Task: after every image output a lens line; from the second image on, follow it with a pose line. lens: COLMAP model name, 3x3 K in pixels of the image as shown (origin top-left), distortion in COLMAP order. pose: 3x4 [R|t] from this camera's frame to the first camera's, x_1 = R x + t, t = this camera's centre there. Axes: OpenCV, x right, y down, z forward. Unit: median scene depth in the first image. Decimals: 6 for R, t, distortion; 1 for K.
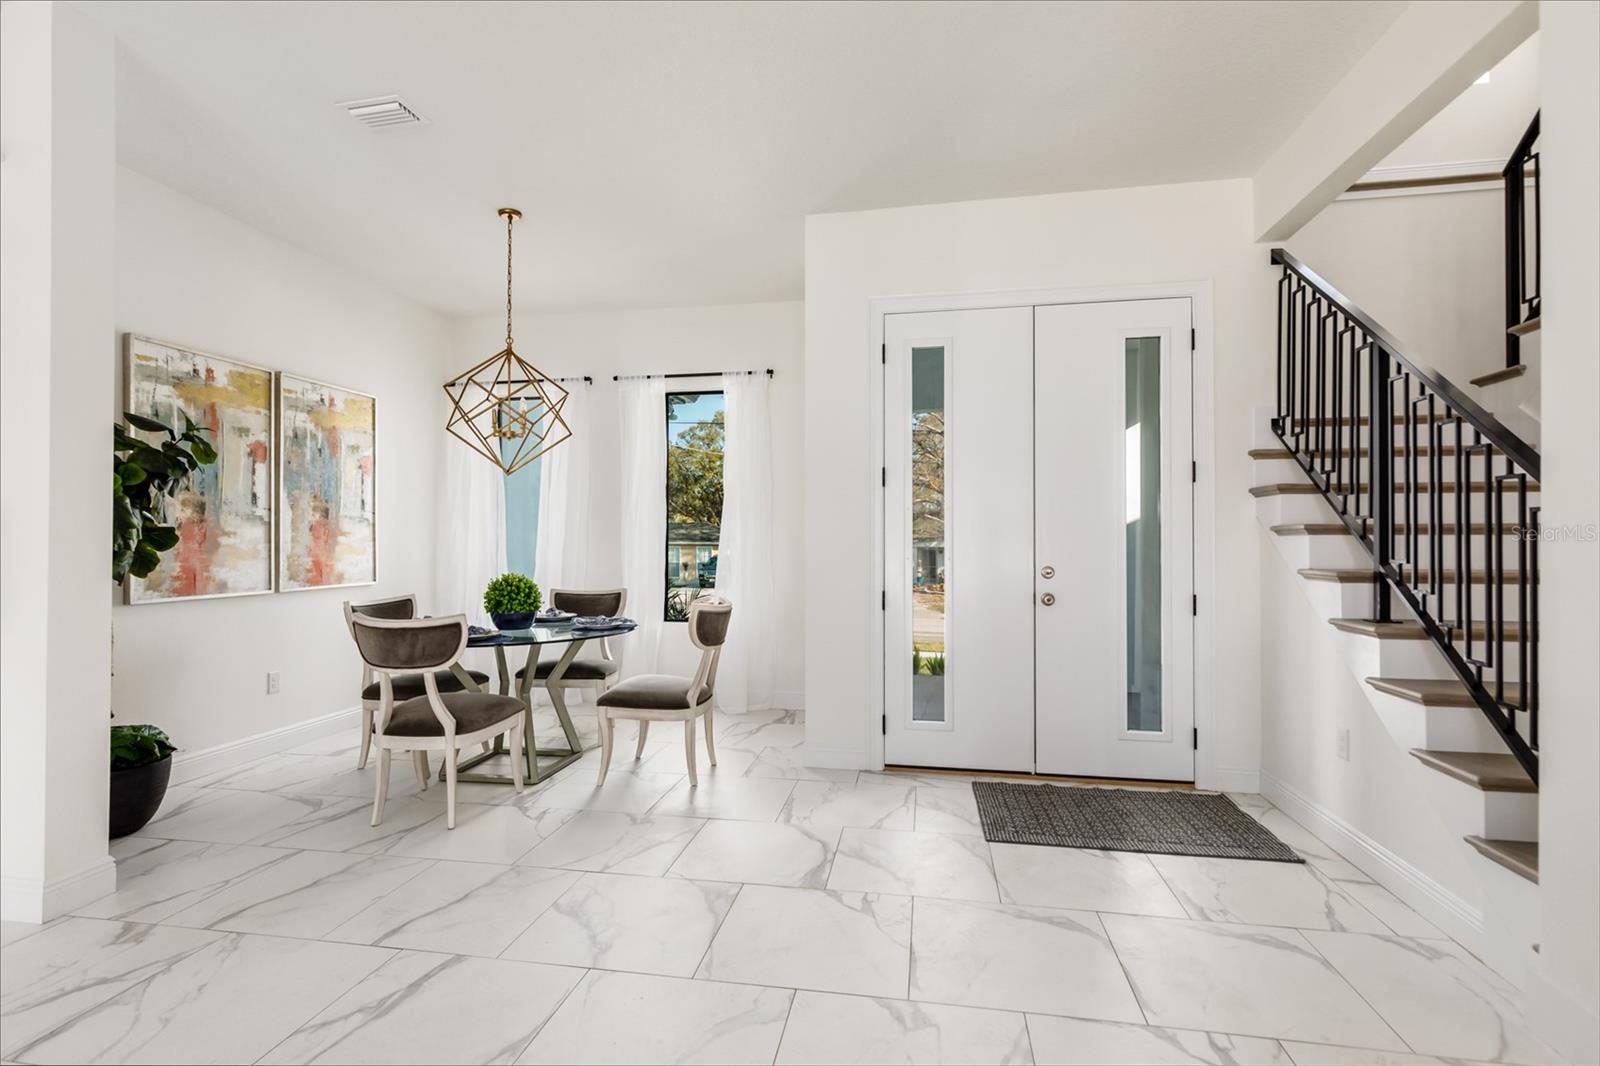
lens RADIAL K [[750.9, 0, 794.8], [0, 750.9, 536.1], [0, 0, 1]] dist [-0.001918, -0.001215]
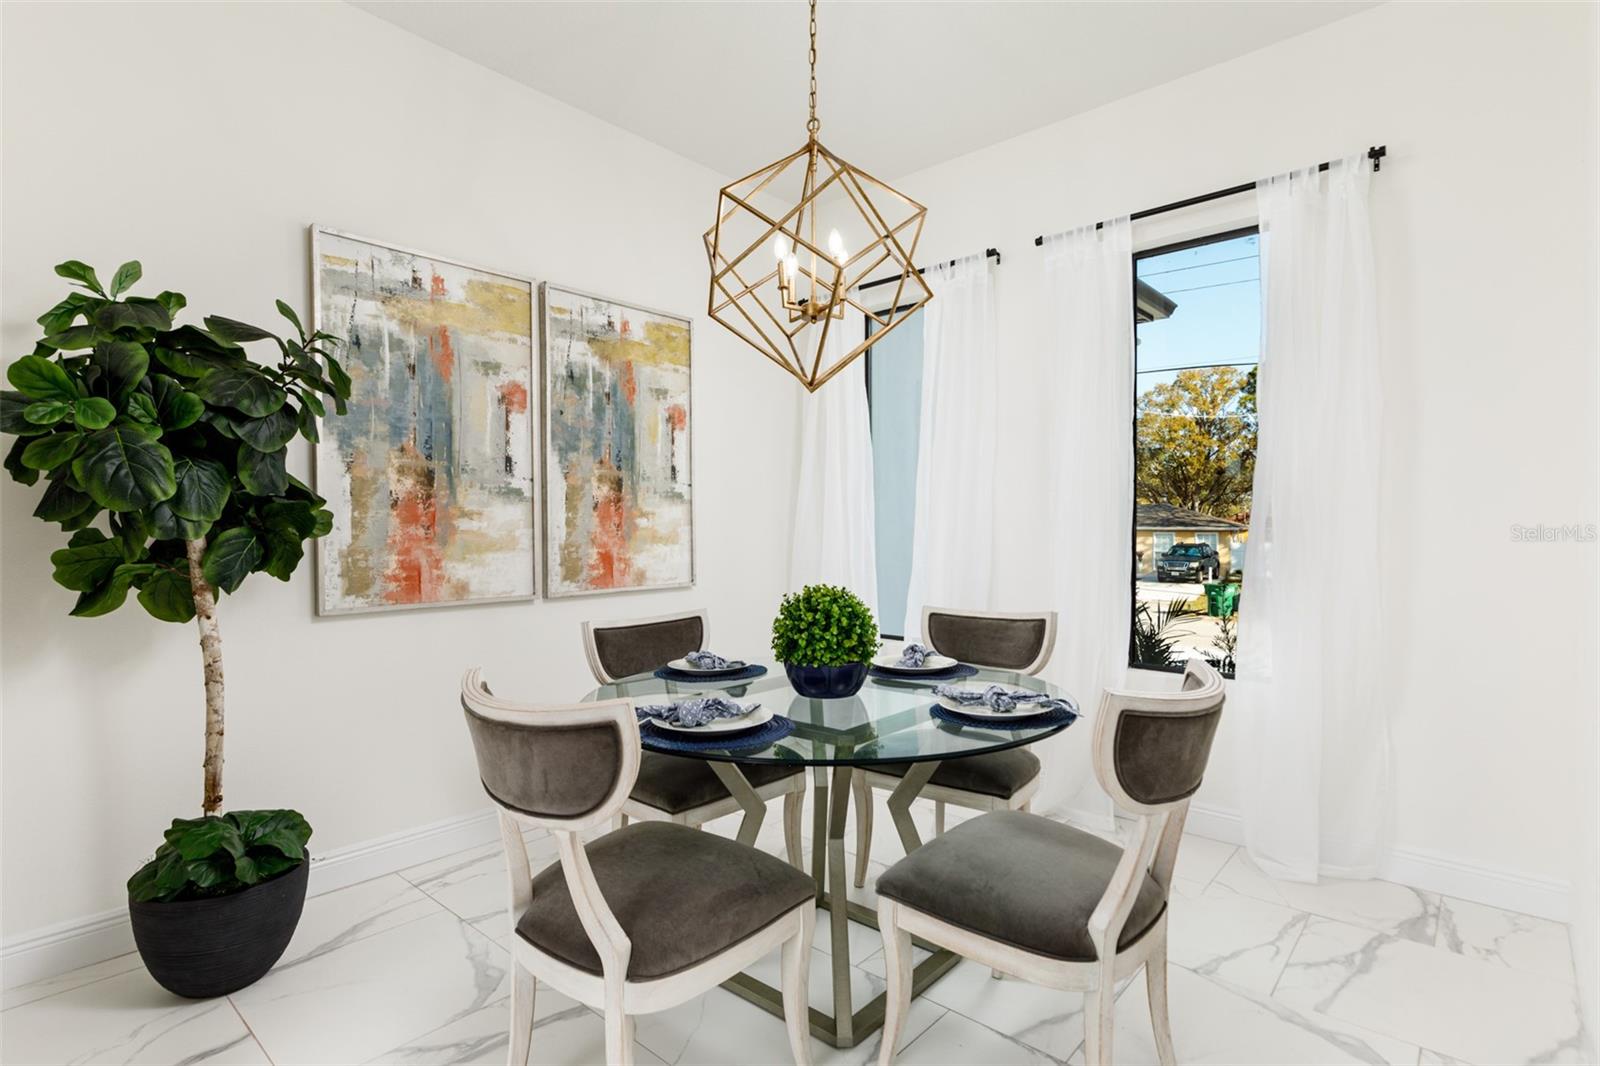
lens RADIAL K [[793.2, 0, 797.1], [0, 793.2, 538.1], [0, 0, 1]] dist [0.000277, -0.000093]
pose [[0.852472, 0.003032, -0.522765, -0.104472], [0.007587, 0.999806, 0.018172, 0.007413], [0.522718, -0.019457, 0.852283, 0.508860]]
